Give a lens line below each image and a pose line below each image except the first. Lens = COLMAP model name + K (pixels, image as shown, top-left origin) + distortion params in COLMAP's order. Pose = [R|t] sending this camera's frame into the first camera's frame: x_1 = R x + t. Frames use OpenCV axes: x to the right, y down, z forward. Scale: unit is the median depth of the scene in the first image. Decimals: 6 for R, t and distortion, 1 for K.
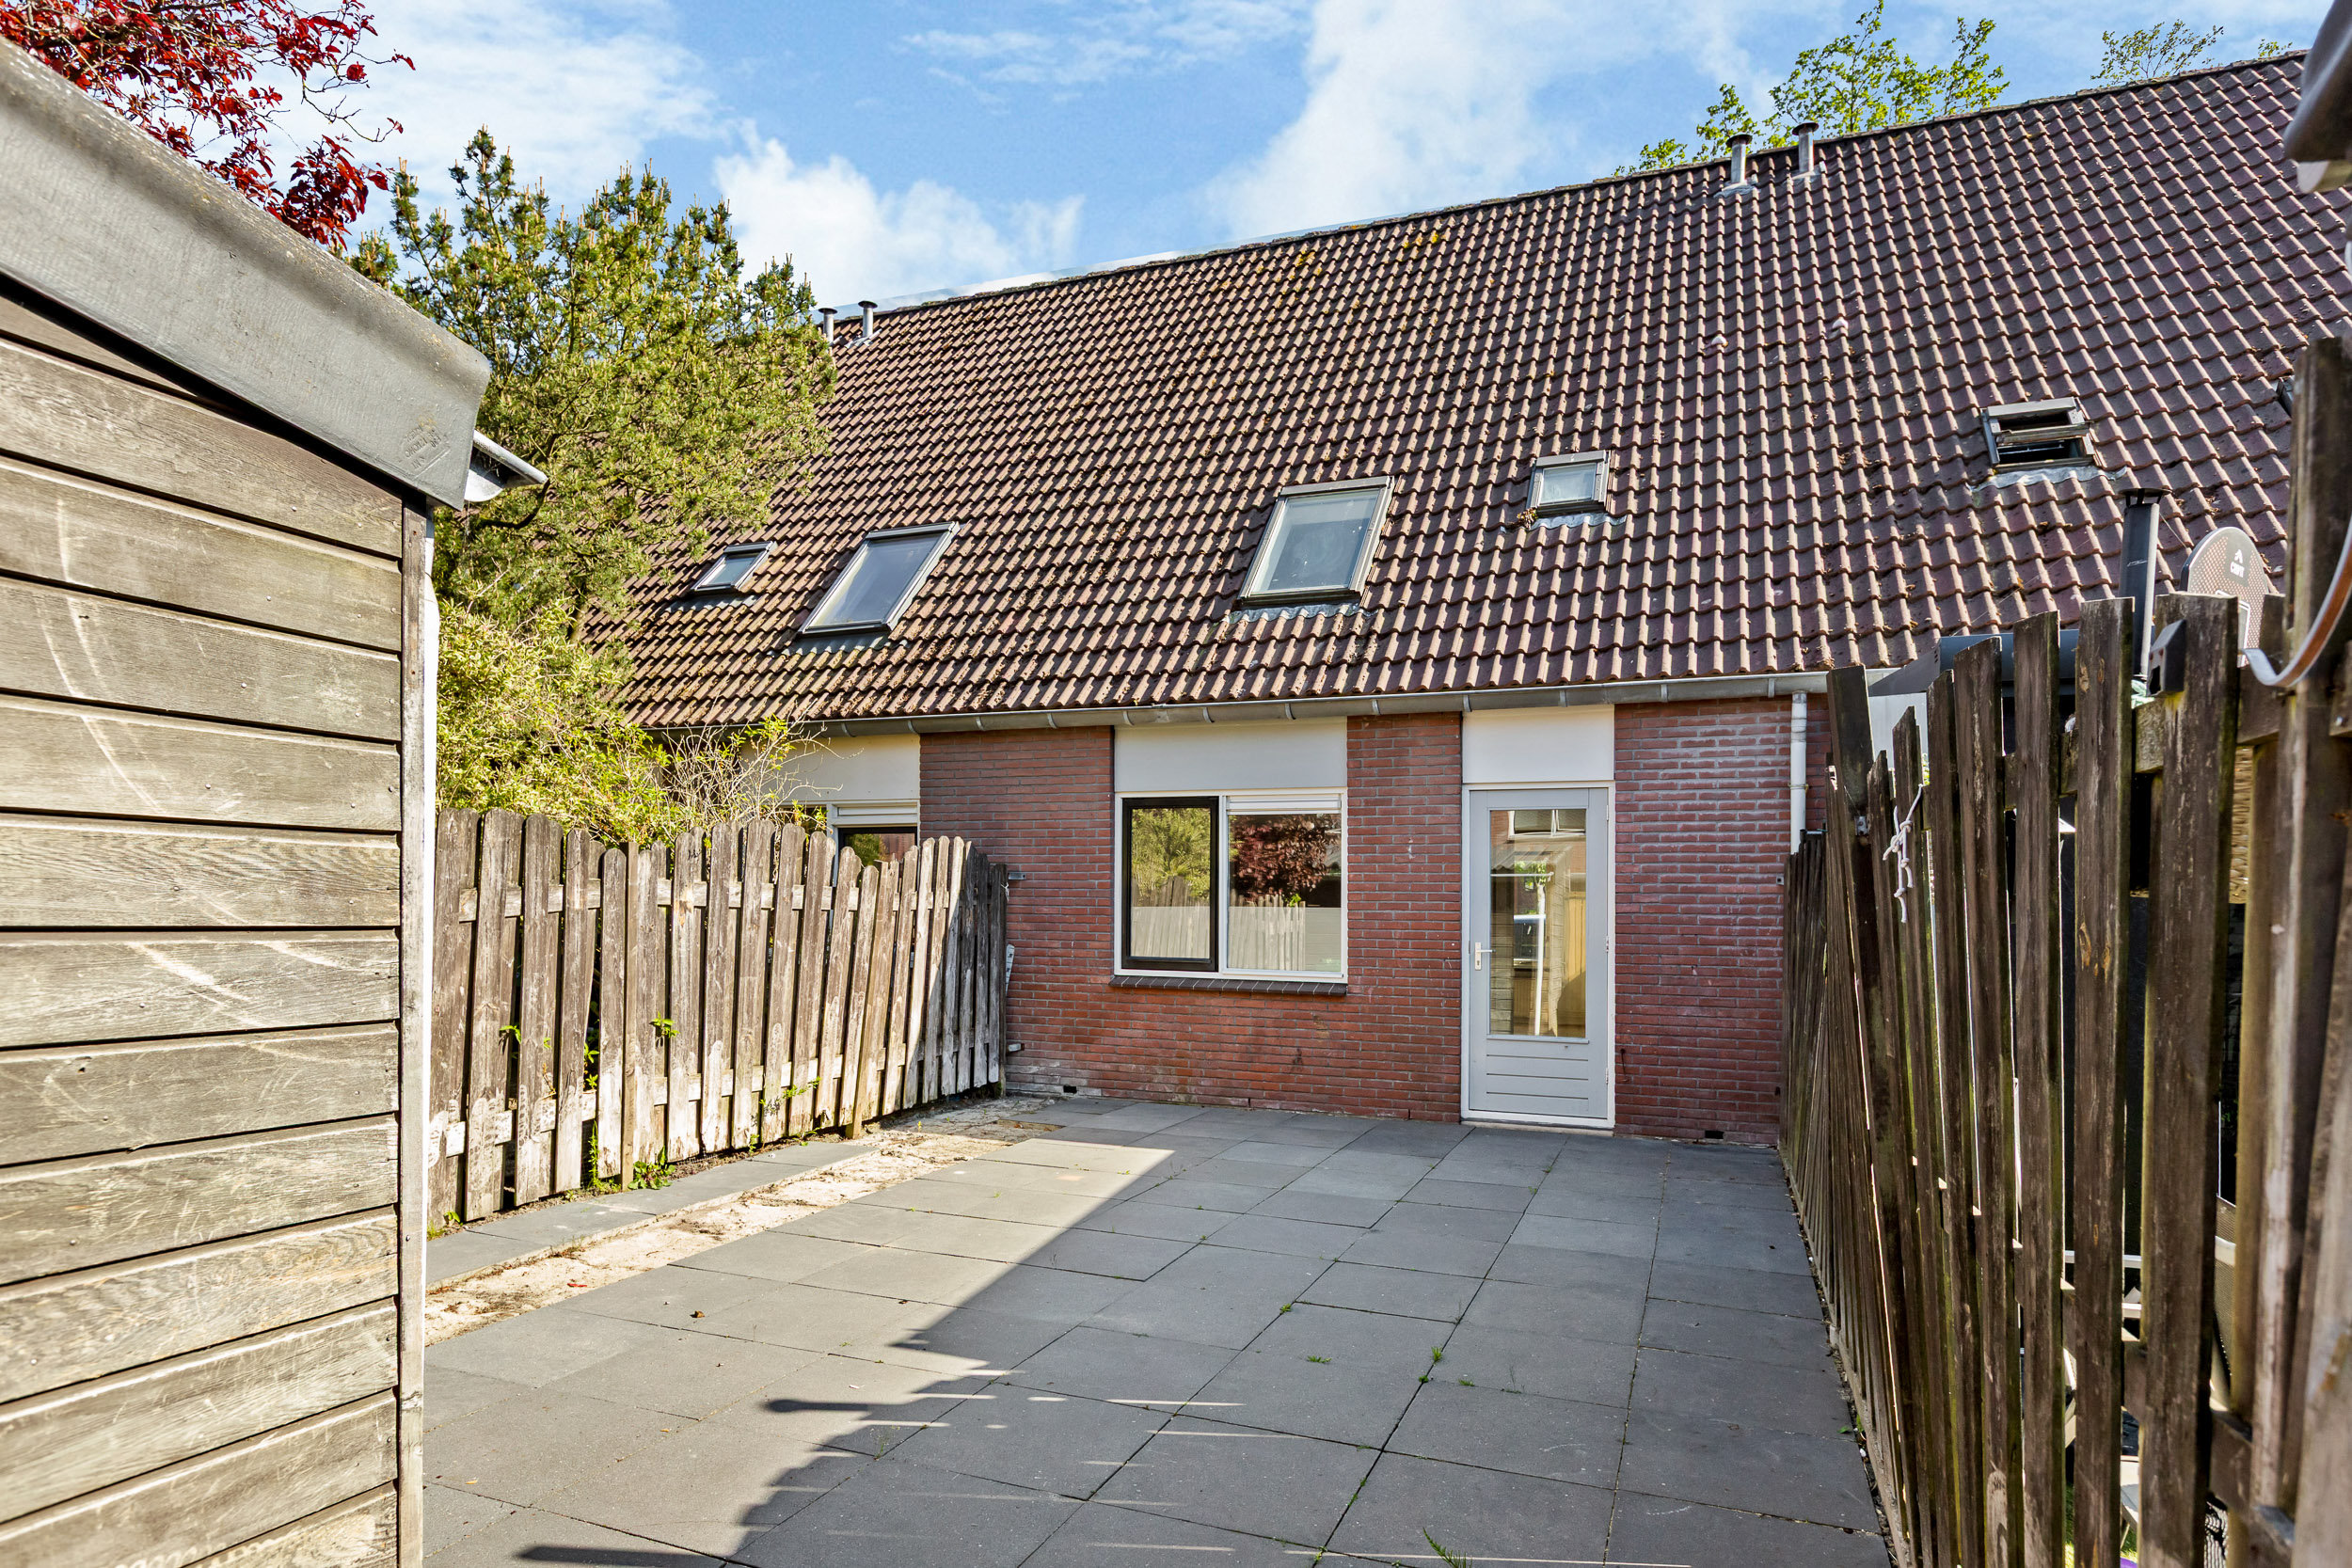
lens RADIAL K [[1340.6, 0, 1173.1], [0, 1340.6, 784.2], [0, 0, 1]] dist [0.000147, -0.000006]
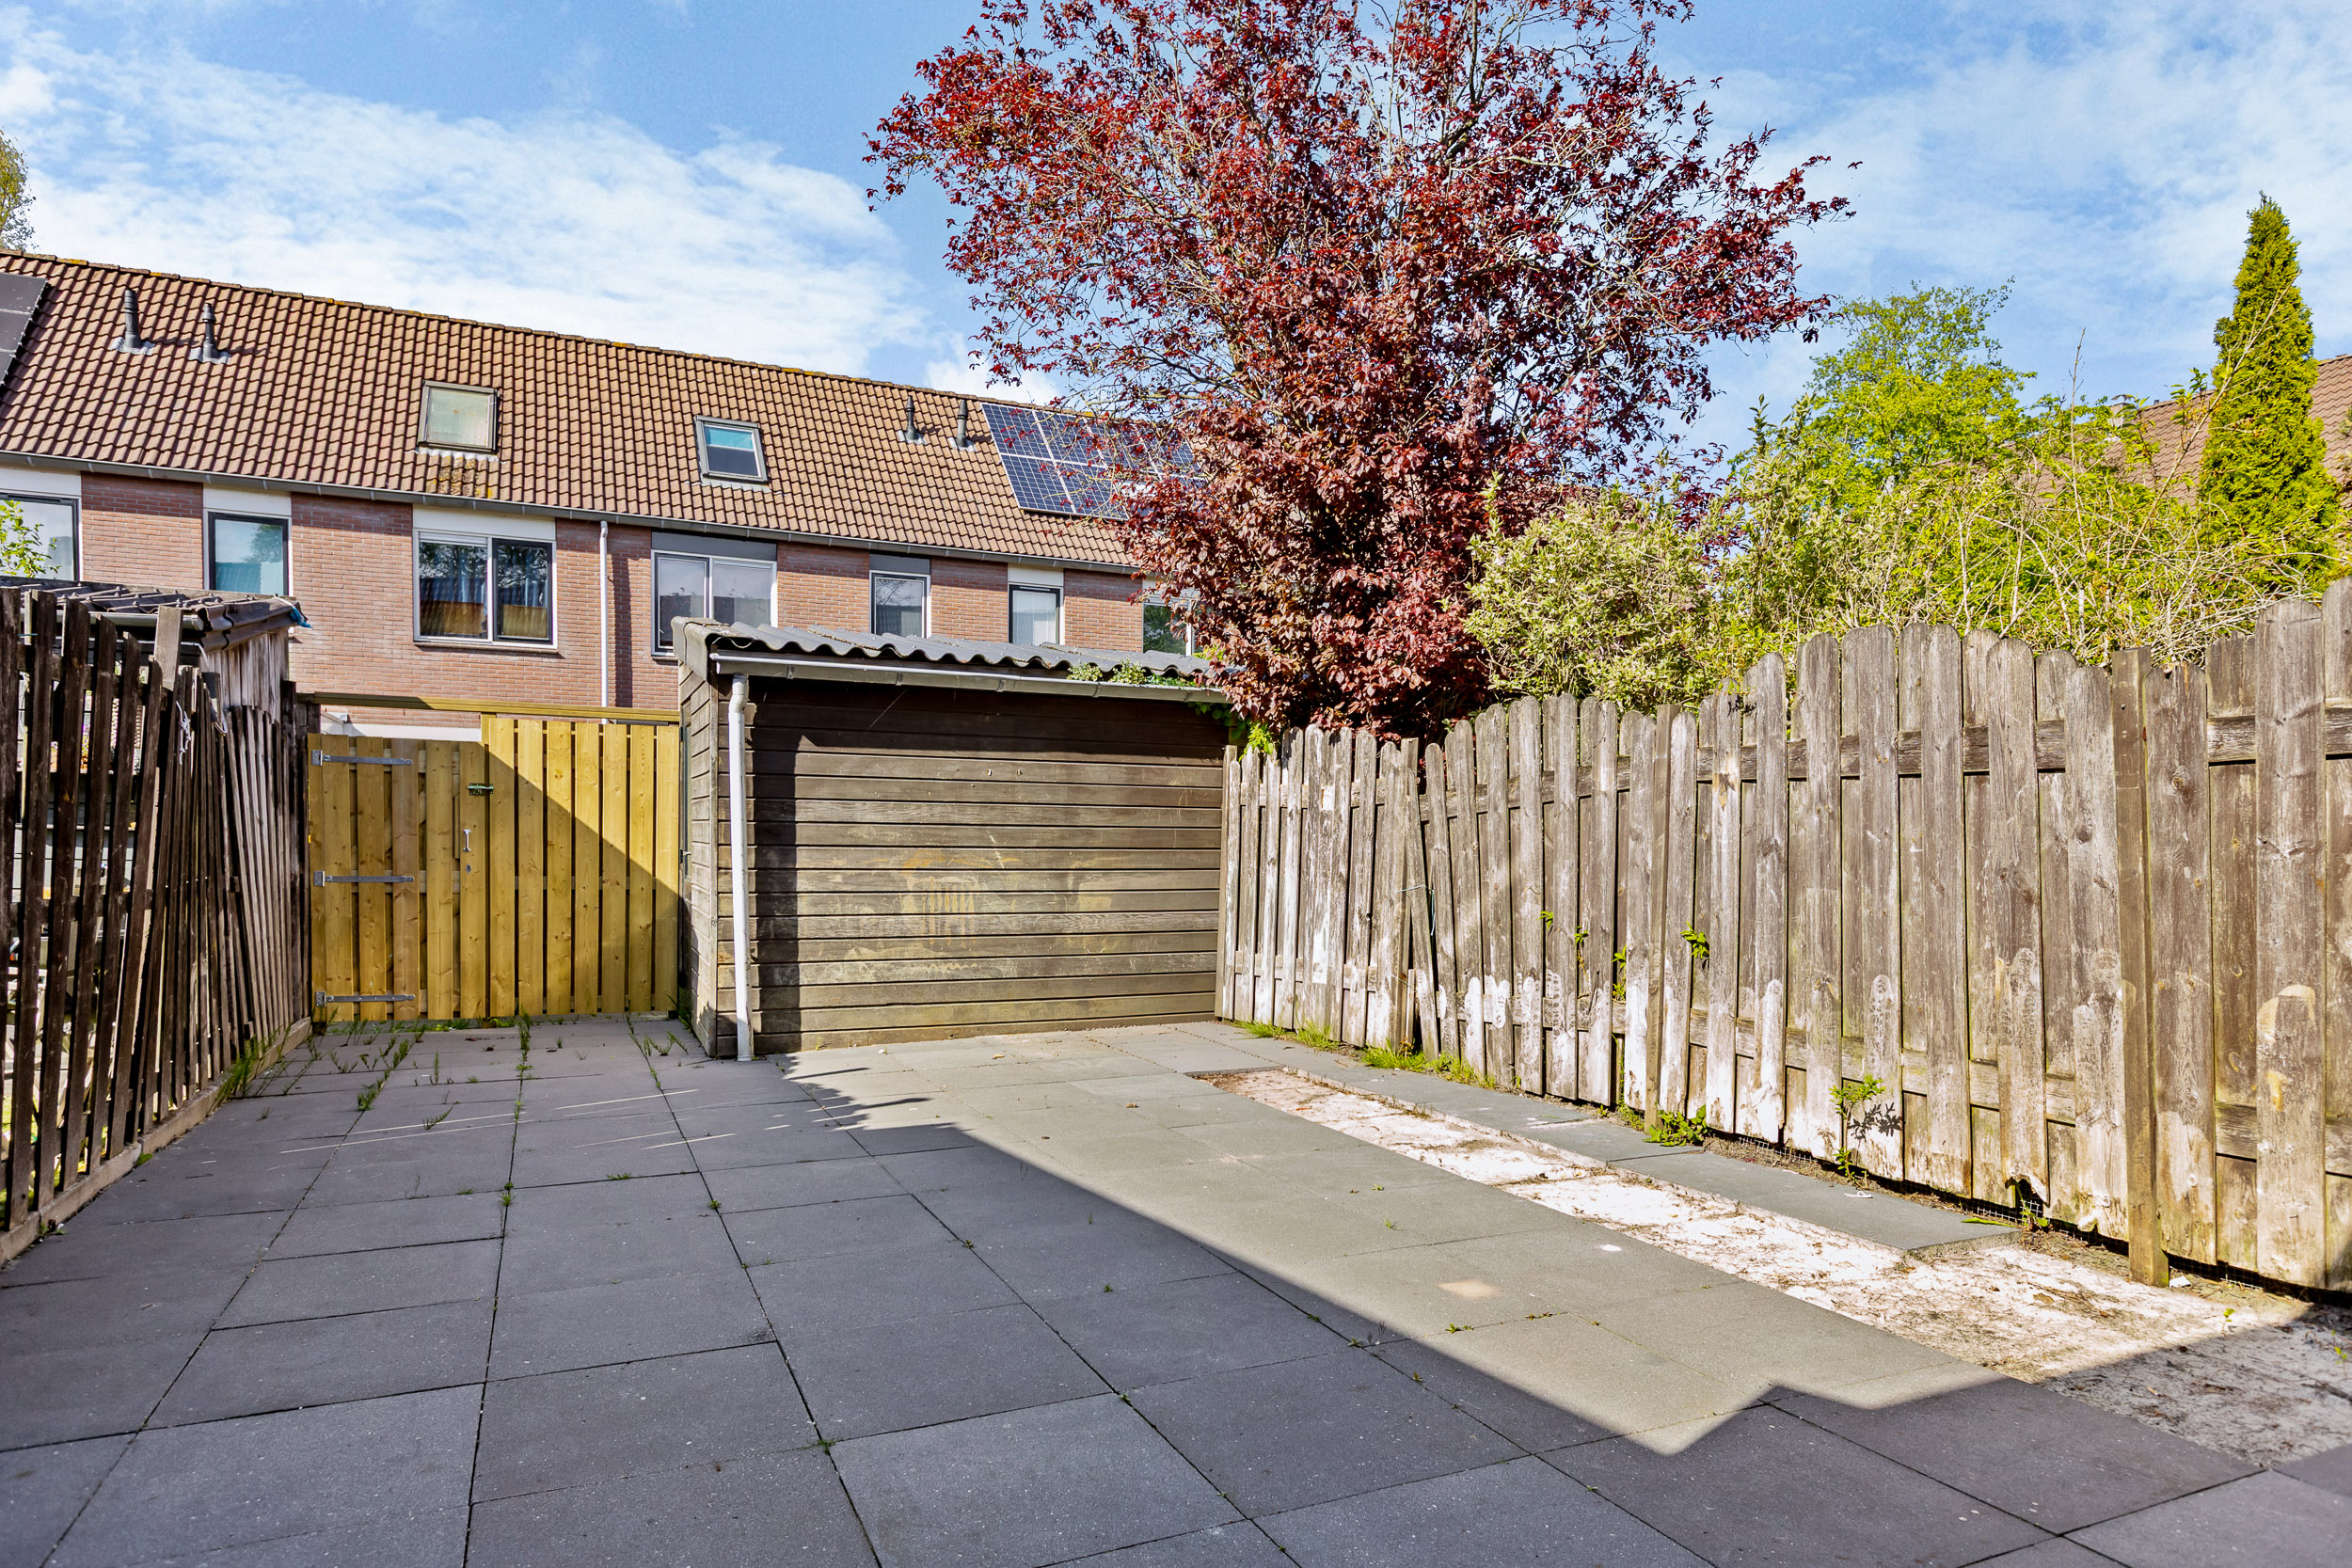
lens RADIAL K [[1340.6, 0, 1173.6], [0, 1340.6, 803.1], [0, 0, 1]] dist [0.000147, -0.000006]
pose [[-0.685223, -0.039355, -0.727270, 0.408747], [0.047499, 0.993999, -0.098542, 0.177456], [0.726783, -0.102067, -0.679241, 1.425253]]
